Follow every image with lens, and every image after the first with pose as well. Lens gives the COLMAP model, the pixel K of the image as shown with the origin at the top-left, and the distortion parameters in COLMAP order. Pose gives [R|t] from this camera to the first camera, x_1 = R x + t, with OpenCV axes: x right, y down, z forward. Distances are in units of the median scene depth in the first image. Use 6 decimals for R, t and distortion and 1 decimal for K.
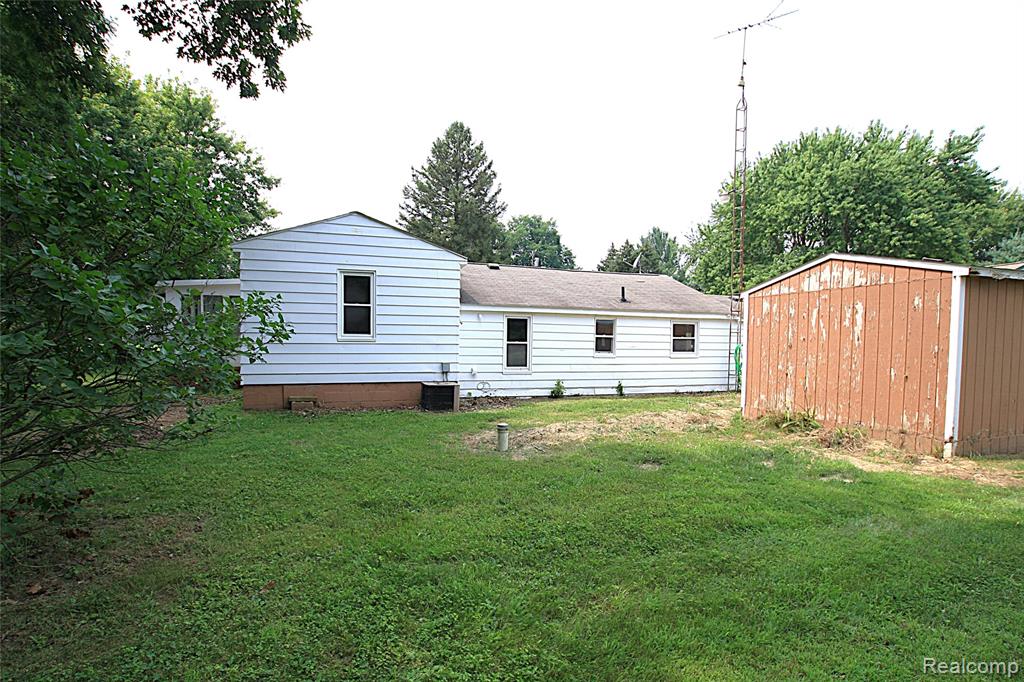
lens RADIAL K [[469.6, 0, 509.6], [0, 469.6, 363.0], [0, 0, 1]] dist [-0.033307, 0.003160]
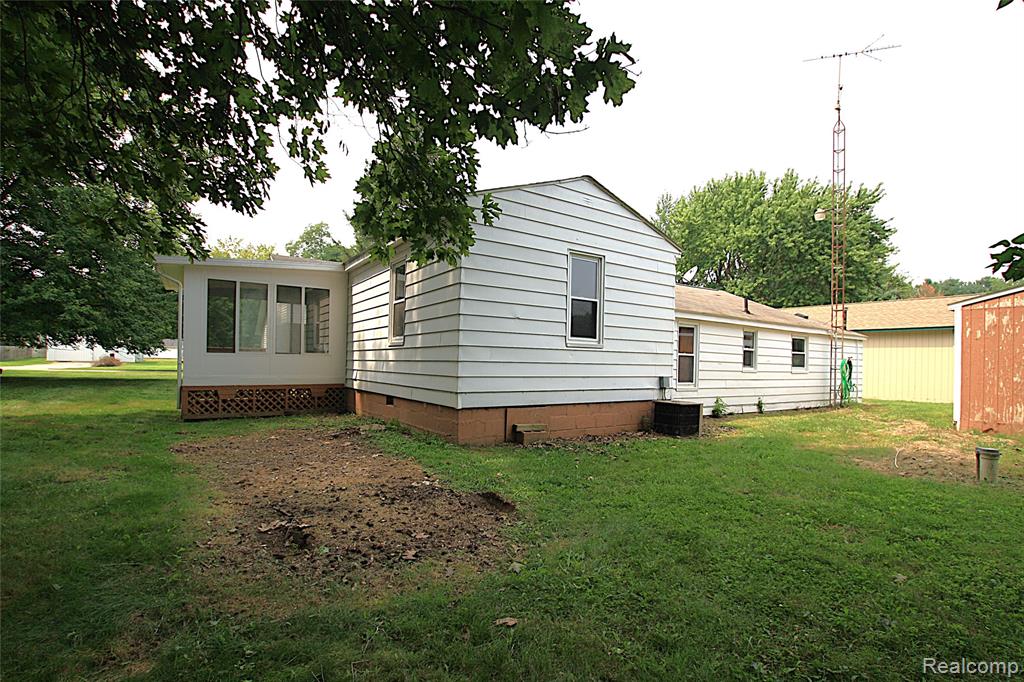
lens RADIAL K [[469.6, 0, 509.6], [0, 469.6, 363.0], [0, 0, 1]] dist [-0.033307, 0.003160]
pose [[0.963986, 0.007700, 0.265842, -0.506767], [0.003897, 0.999064, -0.043070, 0.007899], [-0.265925, 0.042555, 0.963054, 0.247564]]
